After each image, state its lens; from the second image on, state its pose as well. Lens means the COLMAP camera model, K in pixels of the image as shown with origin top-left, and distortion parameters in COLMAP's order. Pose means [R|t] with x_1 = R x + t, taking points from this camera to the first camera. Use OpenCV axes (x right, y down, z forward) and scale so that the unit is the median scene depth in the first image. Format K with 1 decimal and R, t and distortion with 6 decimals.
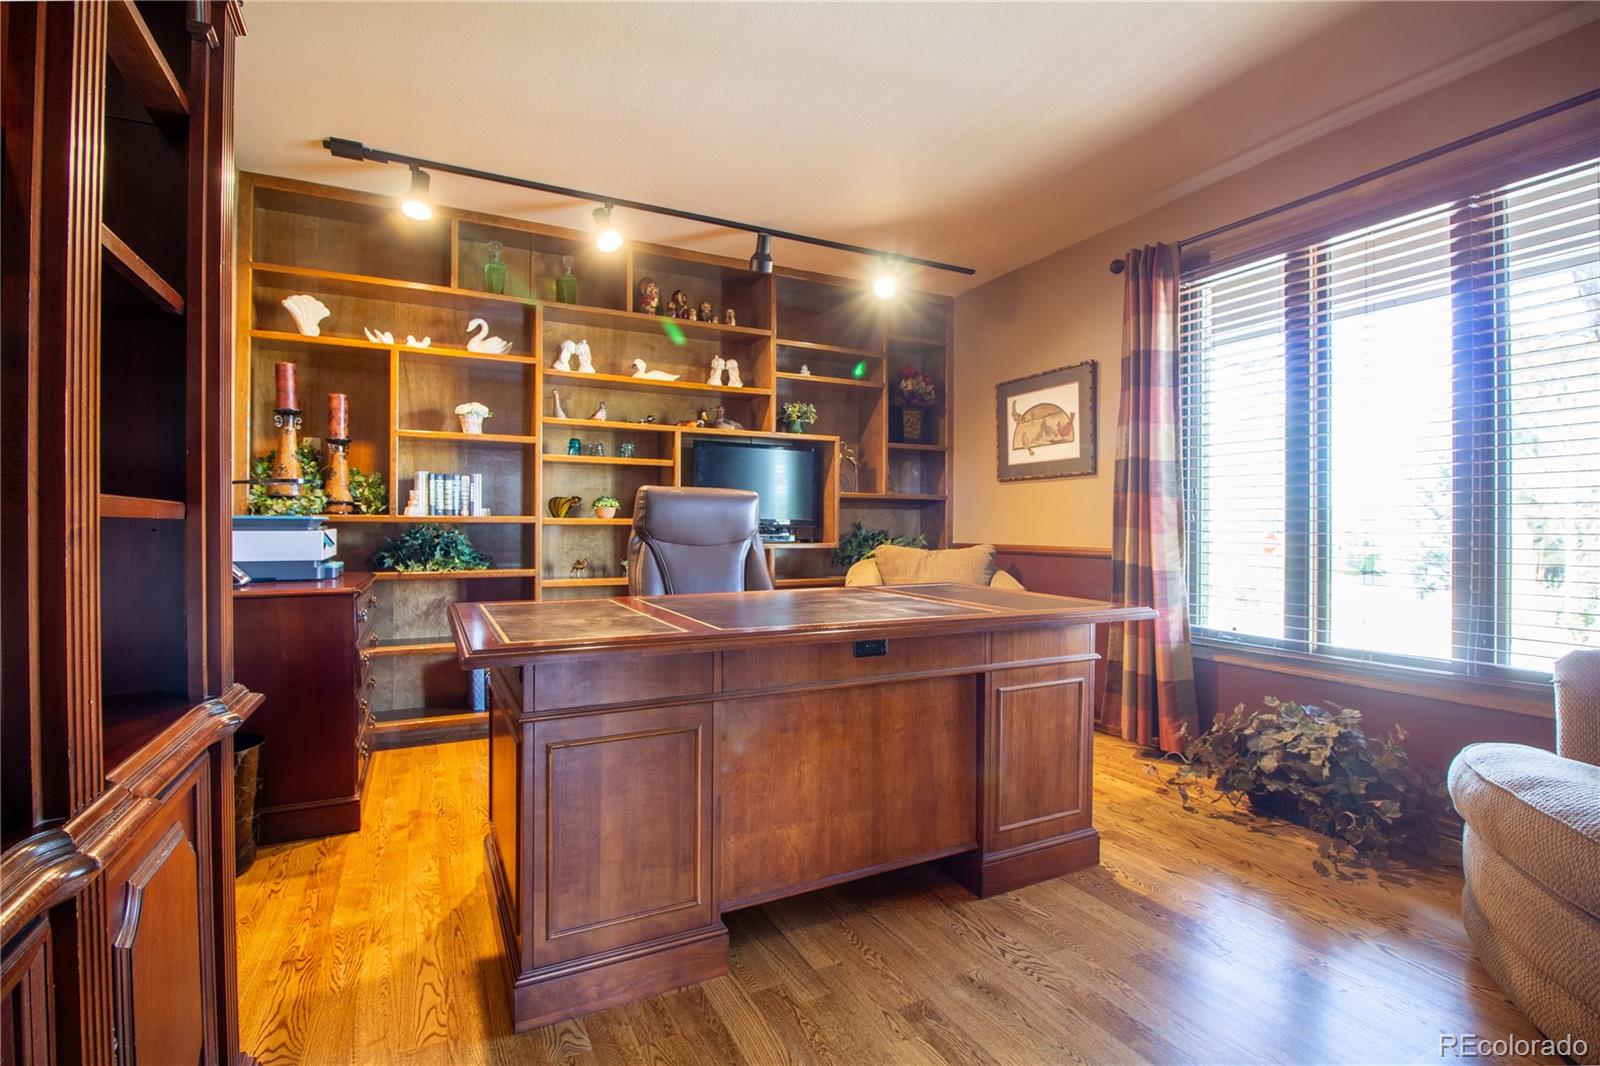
lens RADIAL K [[759.4, 0, 806.1], [0, 759.4, 528.5], [0, 0, 1]] dist [-0.012126, -0.006494]
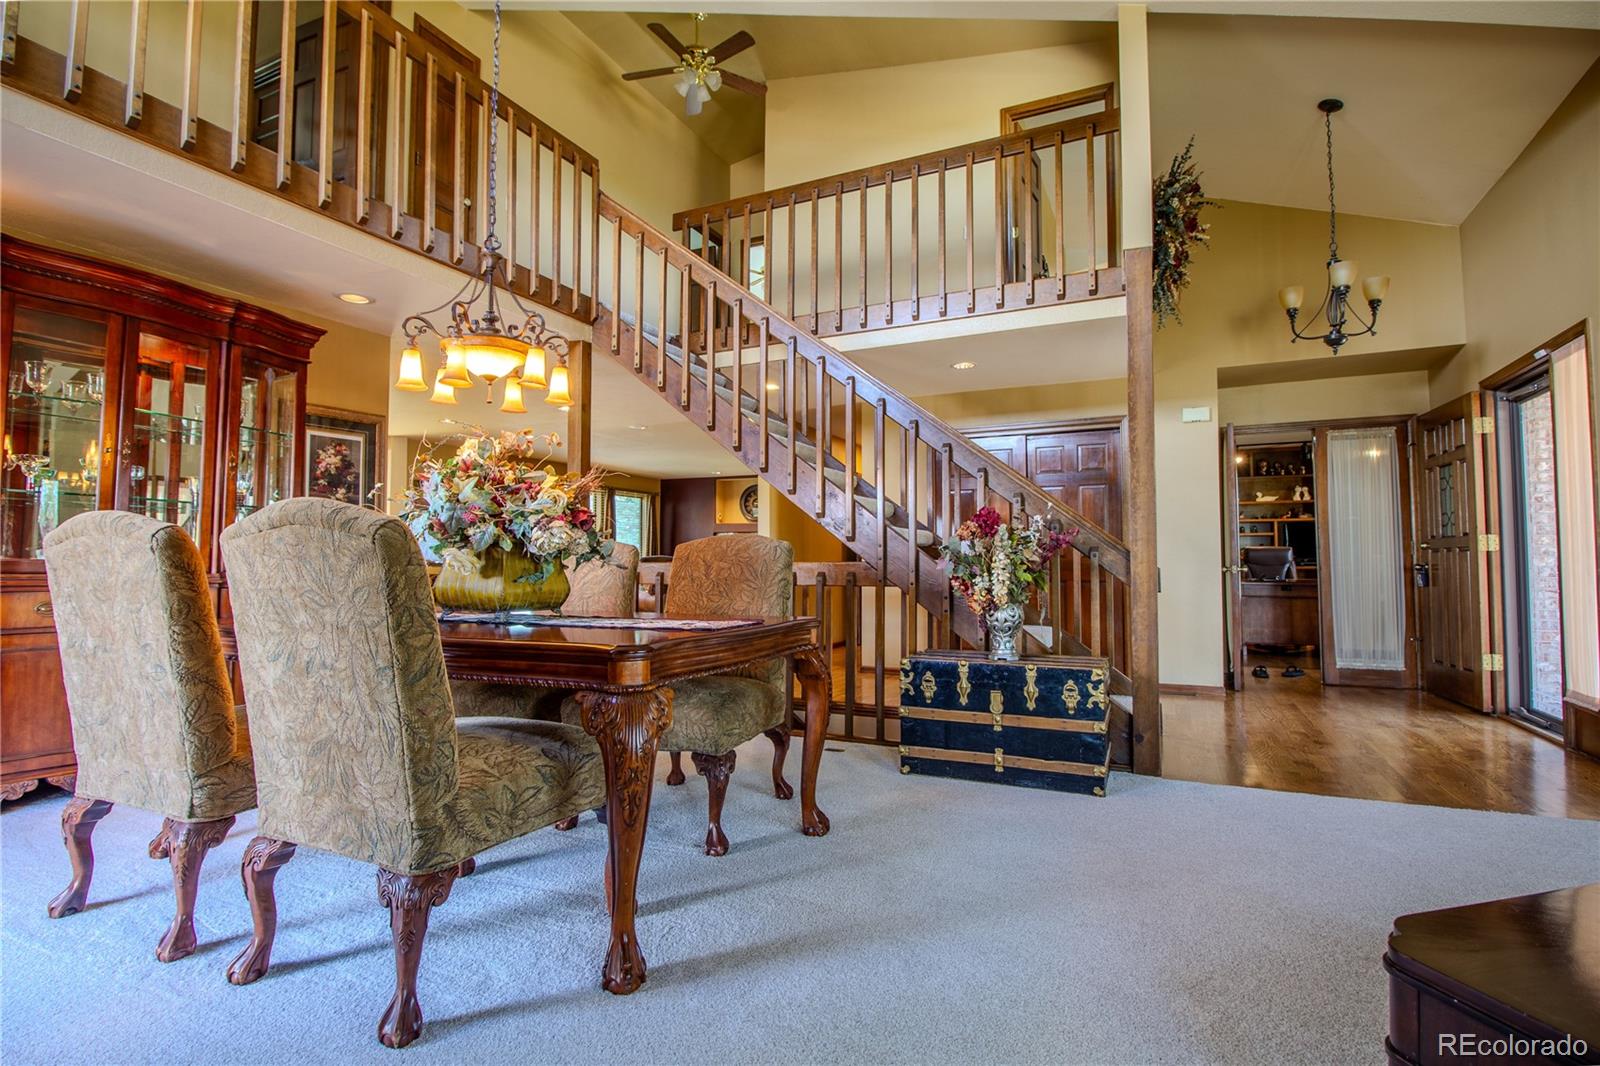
lens RADIAL K [[759.4, 0, 806.4], [0, 759.4, 525.3], [0, 0, 1]] dist [-0.012126, -0.006494]
pose [[0.616986, -0.046437, -0.785603, 0.775028], [0.002653, 0.998375, -0.056930, 0.018033], [0.786969, 0.033040, 0.616107, -1.618817]]
